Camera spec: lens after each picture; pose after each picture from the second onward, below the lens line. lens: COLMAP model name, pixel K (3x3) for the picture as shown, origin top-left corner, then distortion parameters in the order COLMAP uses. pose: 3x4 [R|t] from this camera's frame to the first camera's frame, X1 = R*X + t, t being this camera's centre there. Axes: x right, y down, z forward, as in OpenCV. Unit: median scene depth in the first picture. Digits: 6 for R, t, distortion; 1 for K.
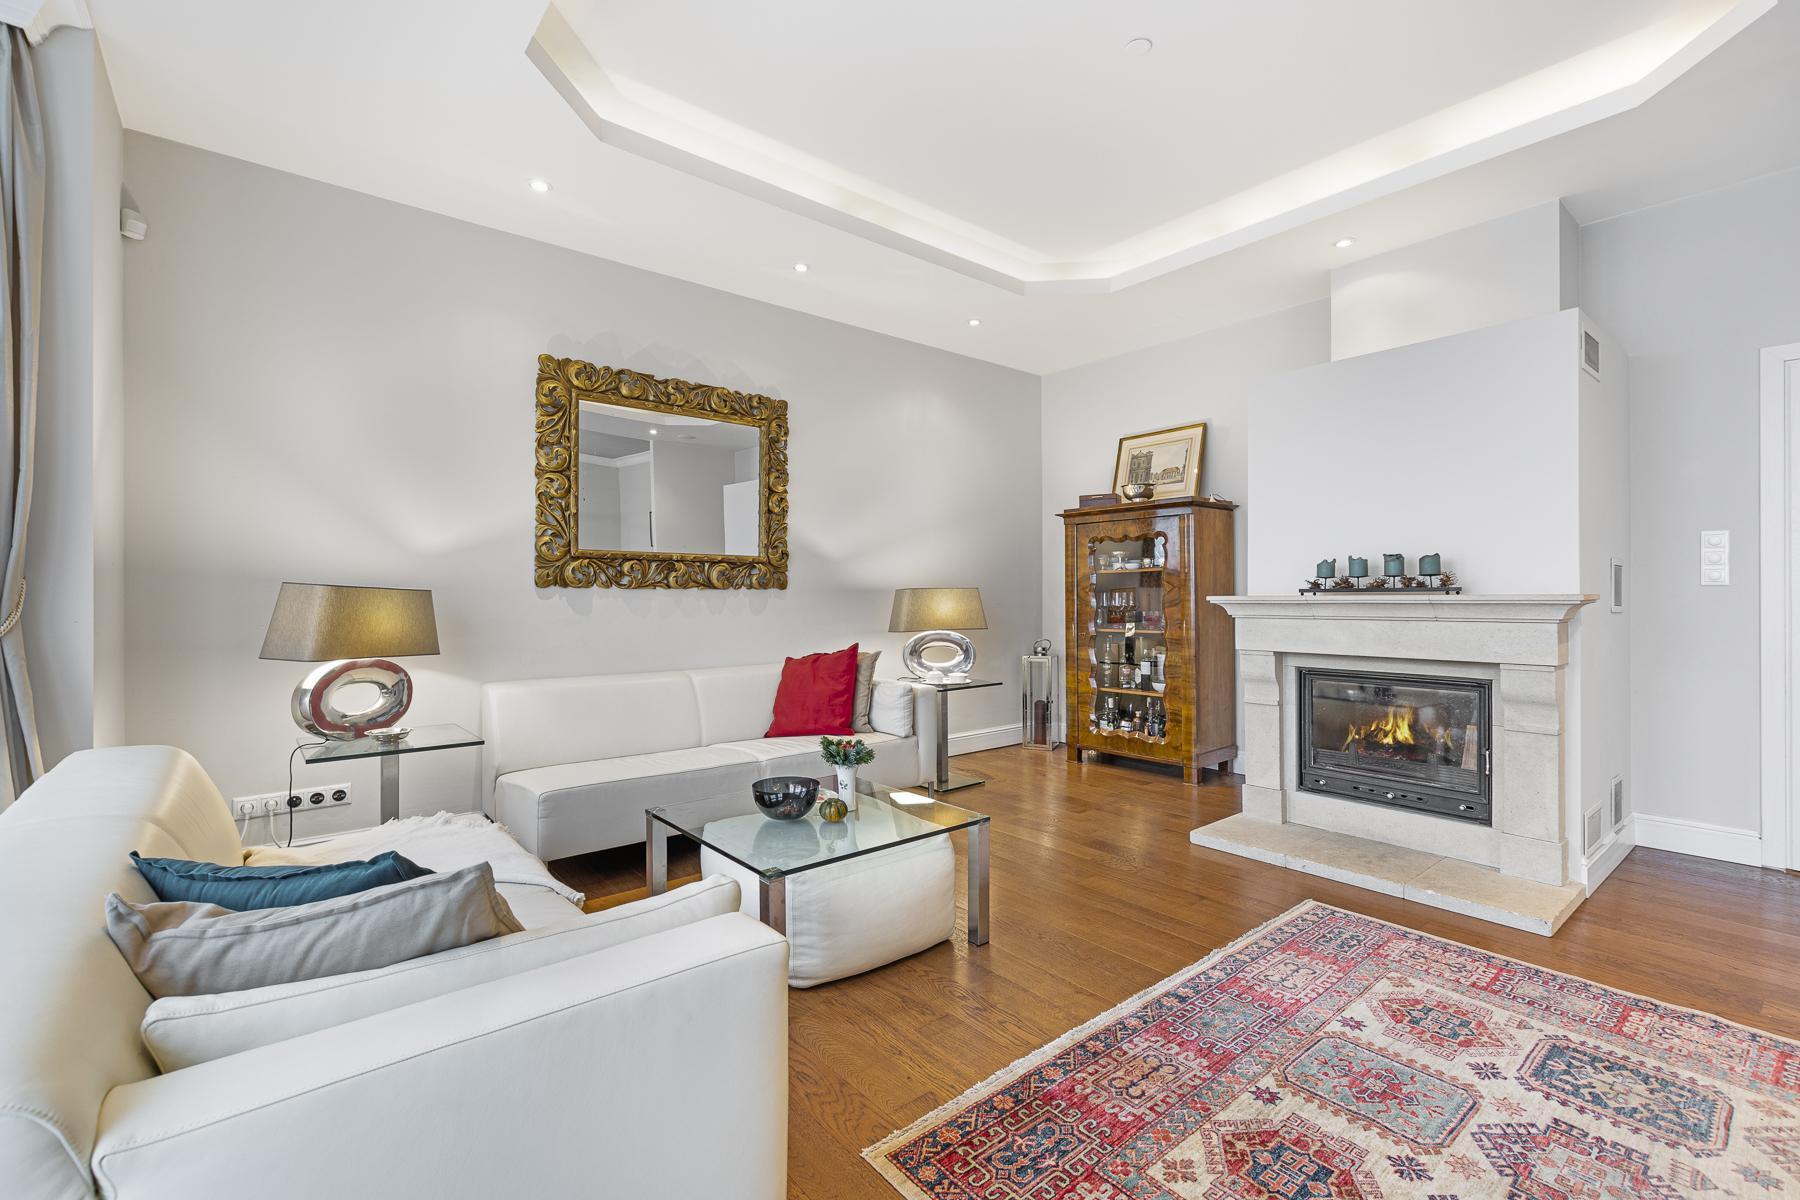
lens RADIAL K [[787.5, 0, 900.9], [0, 787.5, 590.9], [0, 0, 1]] dist [0.007403, -0.002613]
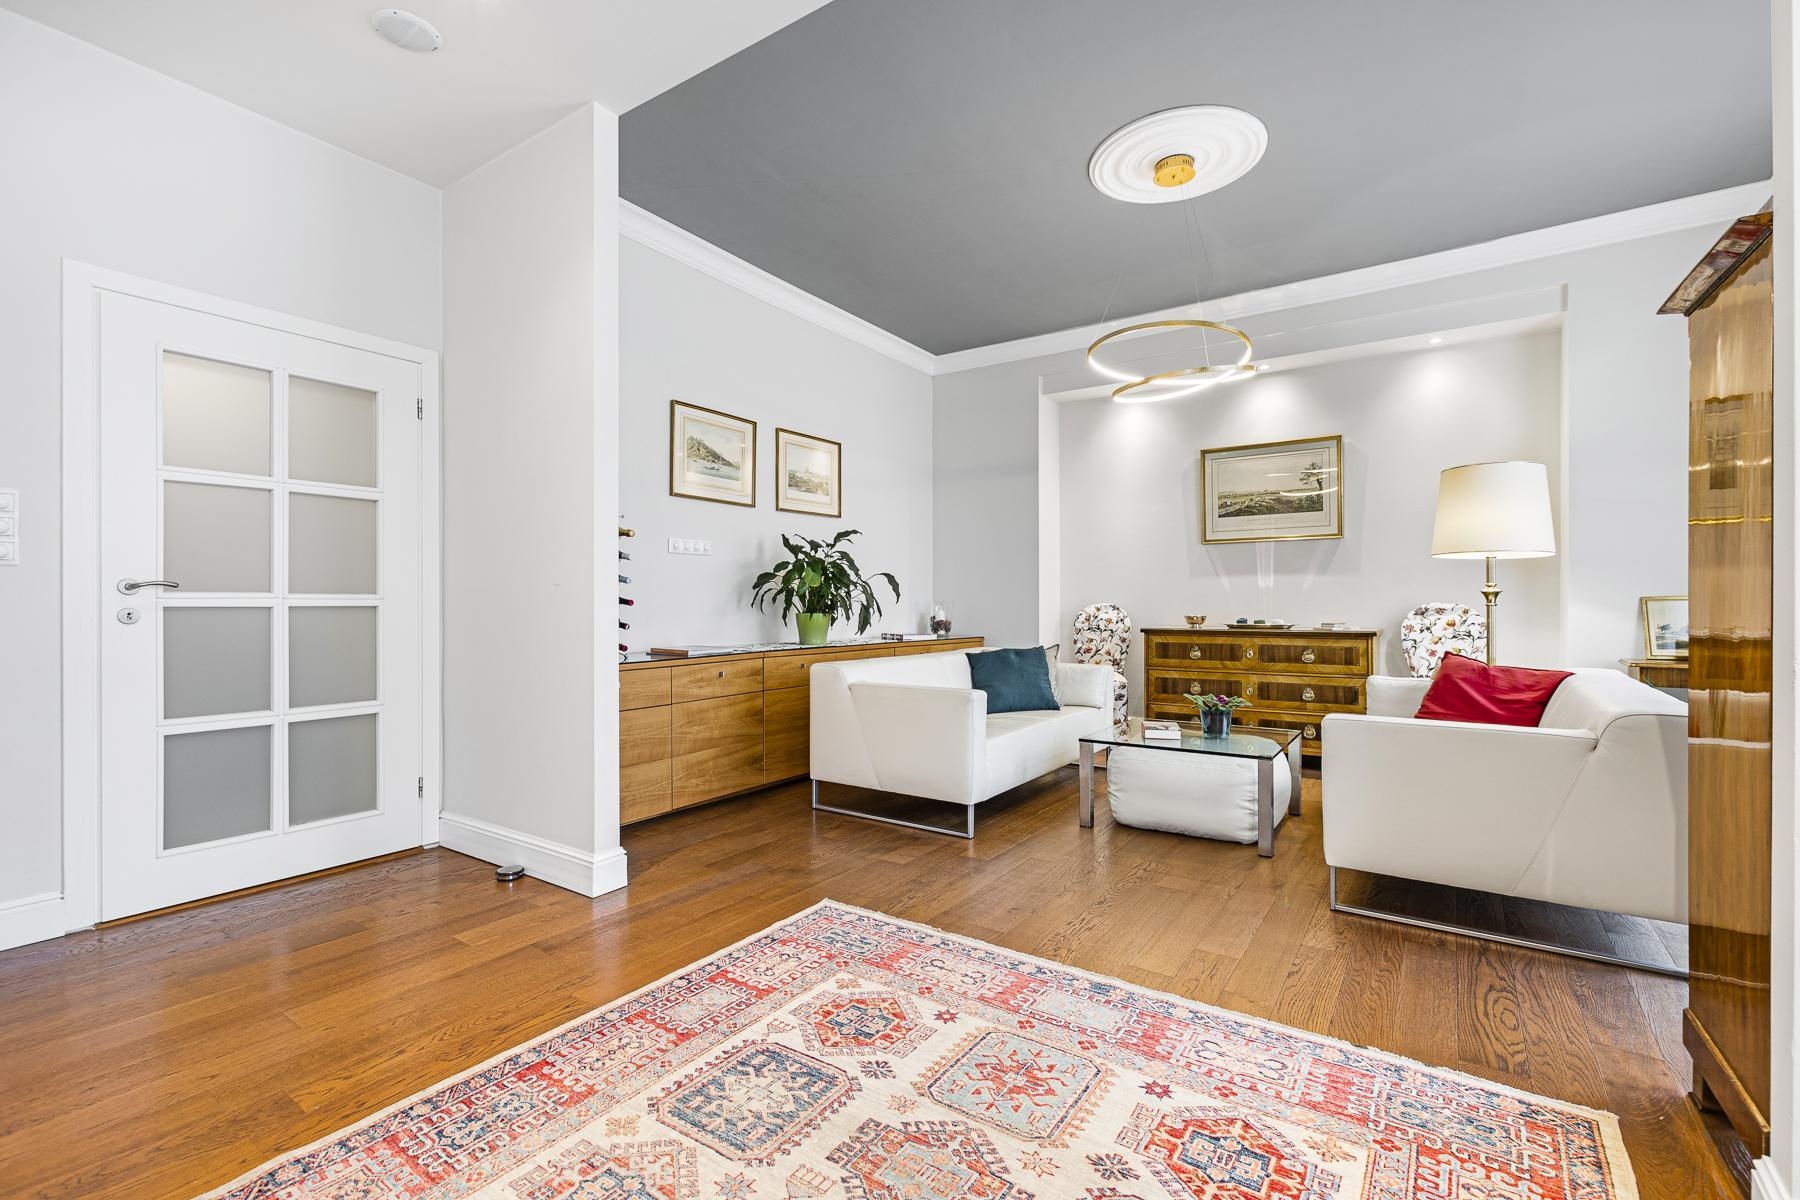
lens RADIAL K [[787.5, 0, 903.8], [0, 787.5, 601.6], [0, 0, 1]] dist [0.007403, -0.002613]
pose [[-0.288322, 0.001649, 0.957532, 0.130664], [-0.004855, 0.999983, -0.003184, 0.026728], [-0.957521, -0.005567, -0.288310, 0.483543]]
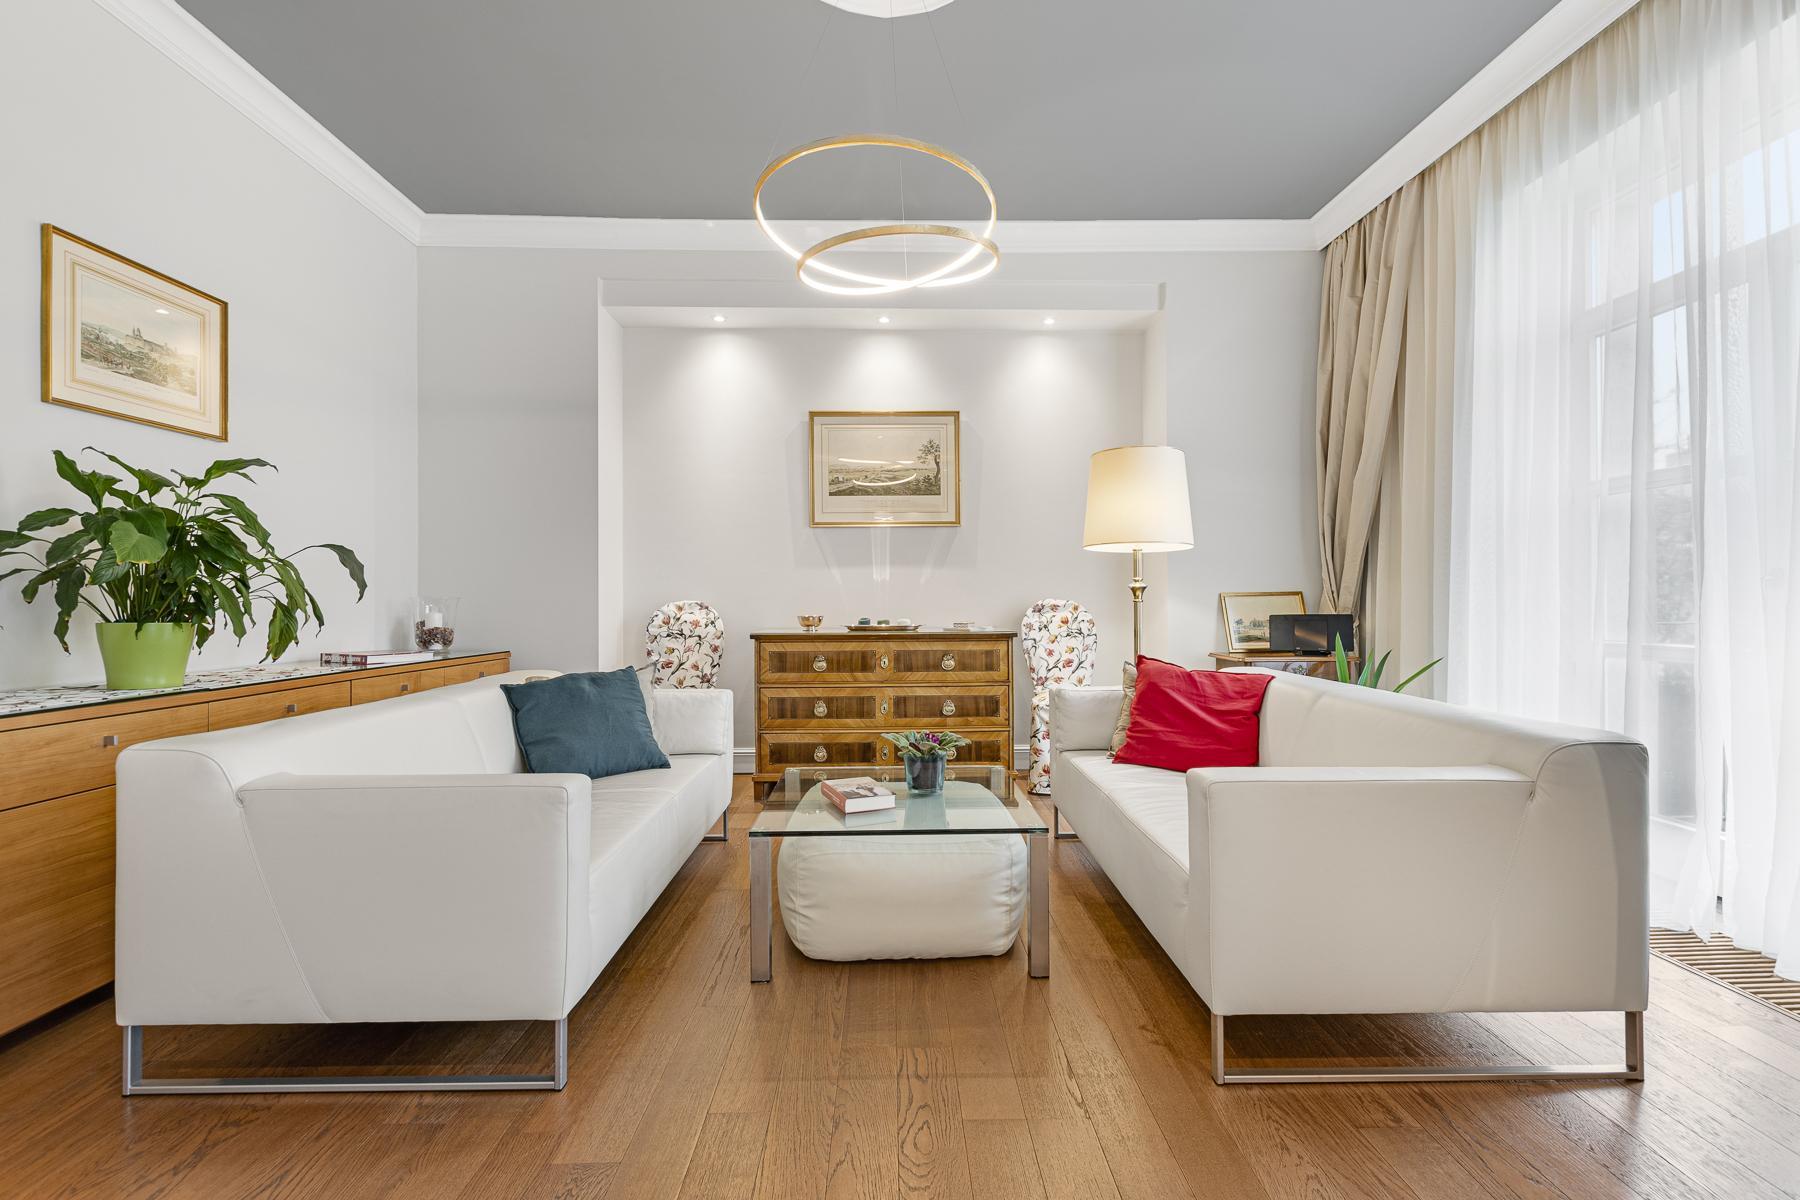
lens RADIAL K [[787.5, 0, 896.0], [0, 787.5, 594.6], [0, 0, 1]] dist [0.007403, -0.002613]
pose [[-0.785612, 0.006252, 0.618687, 0.703005], [-0.000552, 0.999941, -0.010805, 0.026875], [-0.618719, -0.008830, -0.785563, 0.343654]]
